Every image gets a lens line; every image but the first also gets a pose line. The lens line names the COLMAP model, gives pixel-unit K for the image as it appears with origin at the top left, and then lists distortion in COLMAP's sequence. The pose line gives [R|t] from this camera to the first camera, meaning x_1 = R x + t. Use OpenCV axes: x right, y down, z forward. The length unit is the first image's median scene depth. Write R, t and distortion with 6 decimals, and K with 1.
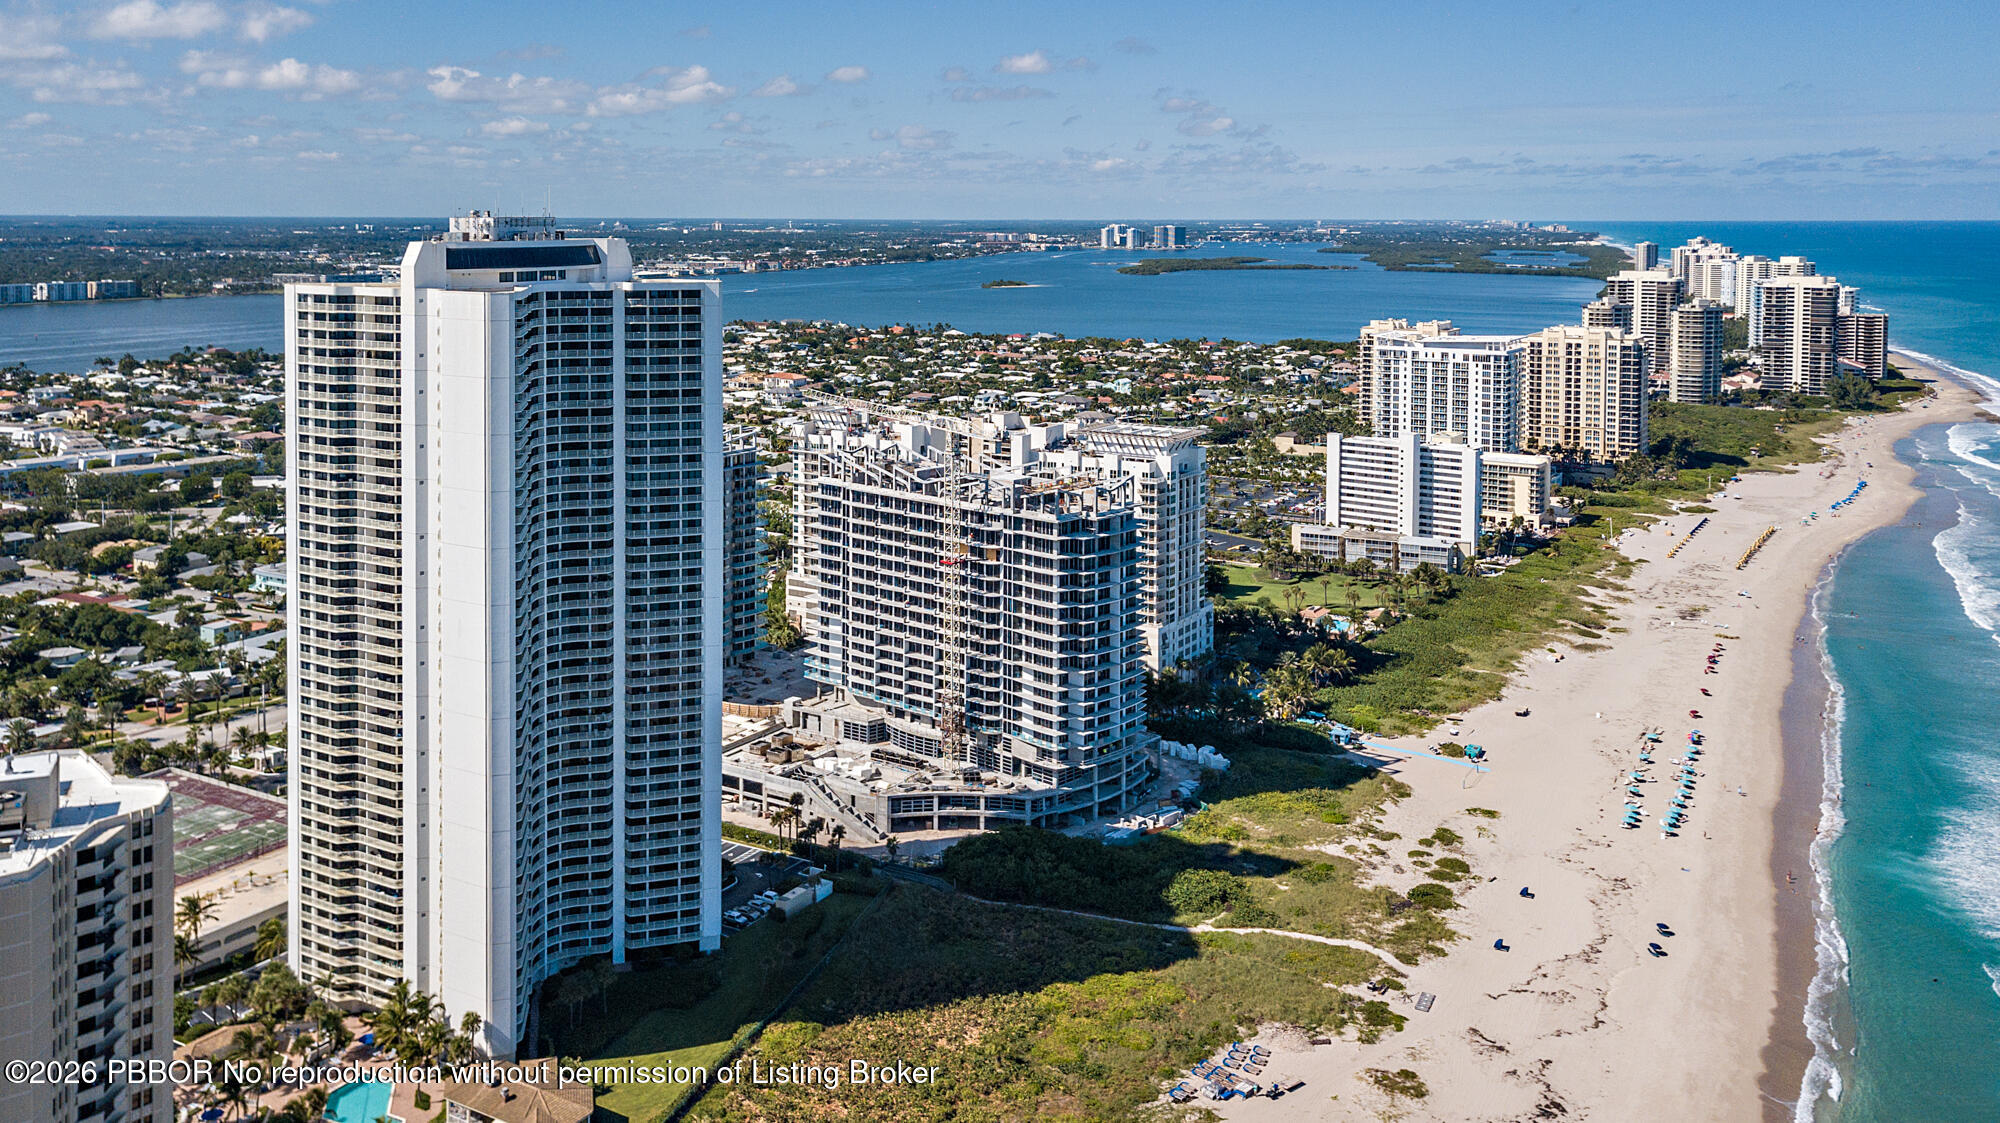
lens RADIAL K [[1623.4, 0, 980.7], [0, 1623.4, 378.9], [0, 0, 1]] dist [0.120017, -0.202246]
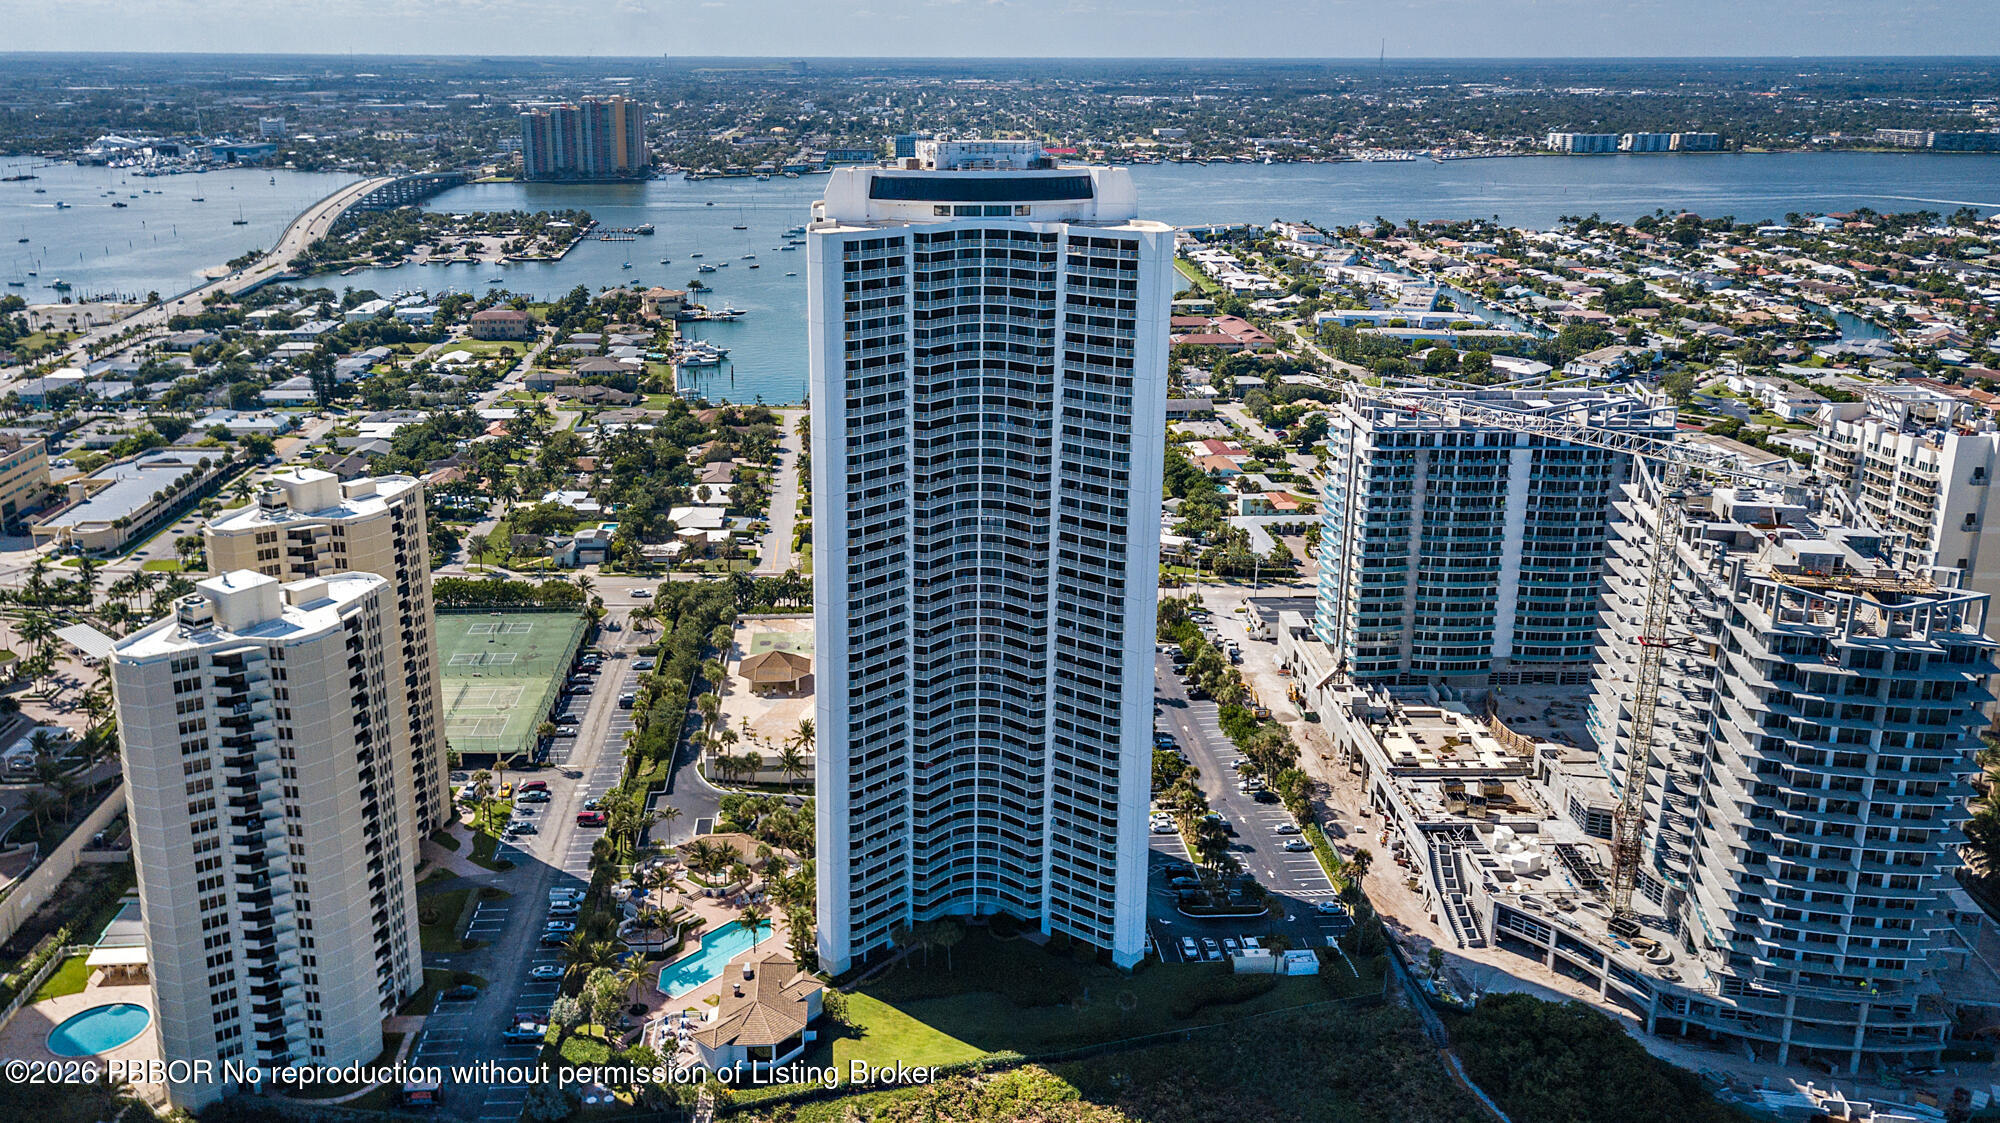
lens RADIAL K [[1569.9, 0, 983.1], [0, 1569.9, 585.6], [0, 0, 1]] dist [-0.004836, 0.079475]
pose [[0.553347, 0.263683, -0.790113, 0.357808], [-0.079334, 0.960942, 0.265133, -0.071423], [0.829164, -0.084028, 0.552654, 0.381011]]
